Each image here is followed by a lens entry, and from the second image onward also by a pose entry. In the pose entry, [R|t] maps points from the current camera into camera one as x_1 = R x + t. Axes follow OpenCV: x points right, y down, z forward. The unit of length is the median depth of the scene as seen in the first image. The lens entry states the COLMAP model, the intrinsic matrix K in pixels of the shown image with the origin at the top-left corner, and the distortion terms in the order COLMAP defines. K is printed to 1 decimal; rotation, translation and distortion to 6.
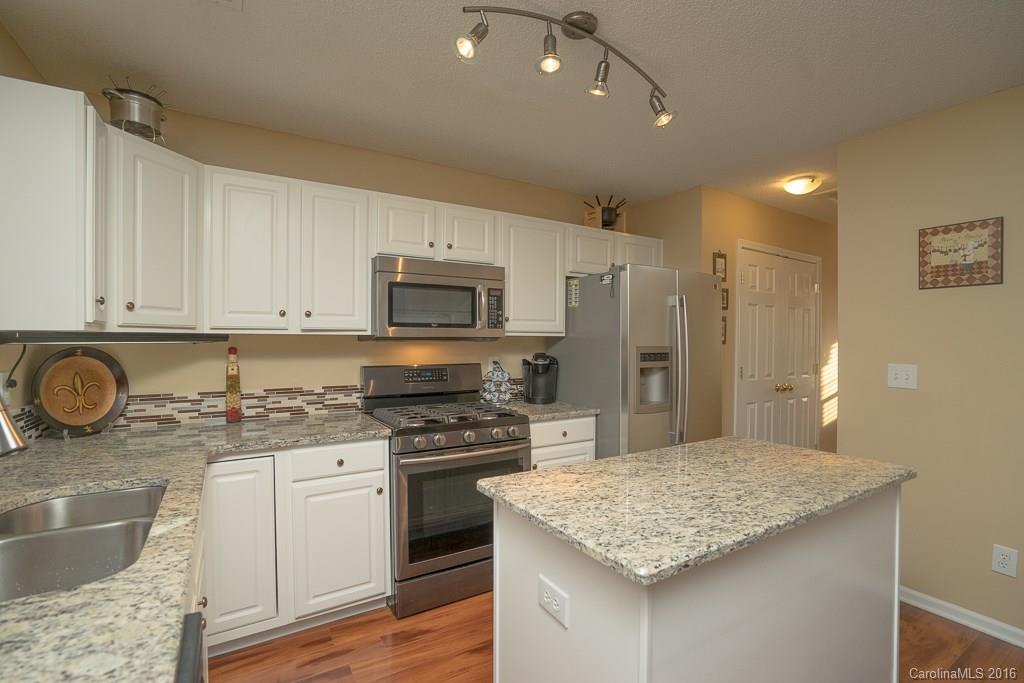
lens RADIAL K [[479.6, 0, 507.0], [0, 479.6, 342.8], [0, 0, 1]] dist [-0.008661, 0.004986]
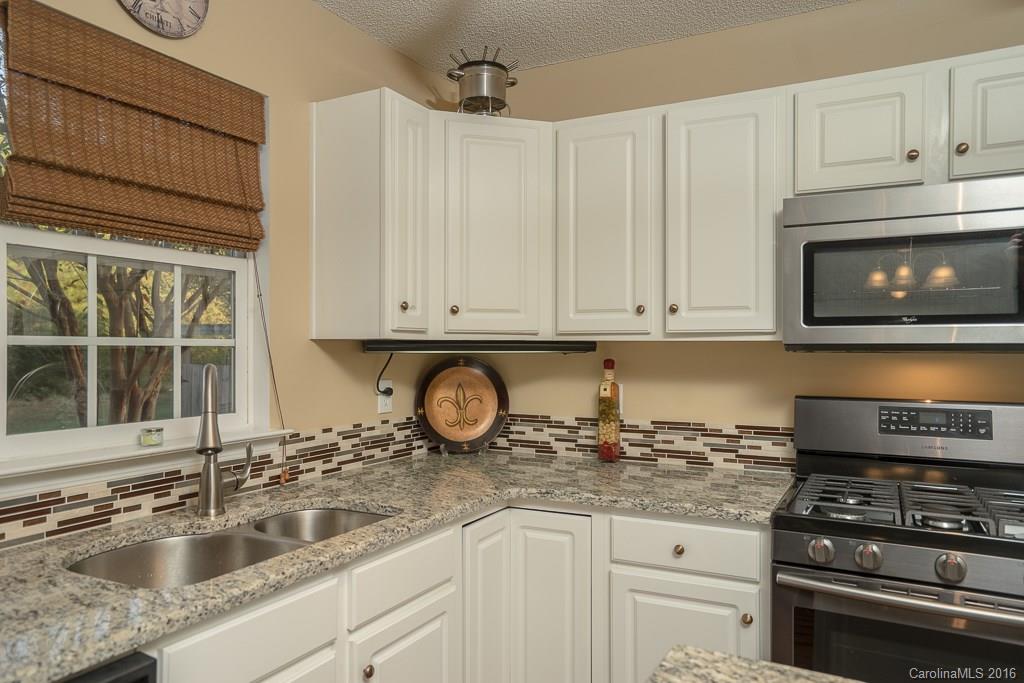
lens RADIAL K [[717.2, 0, 519.4], [0, 717.2, 344.7], [0, 0, 1]] dist [0.004882, 0.006728]
pose [[0.520231, -0.006294, -0.854002, 0.304011], [-0.008627, 0.999883, -0.012624, 0.002133], [0.853982, 0.013935, 0.520116, 0.325821]]
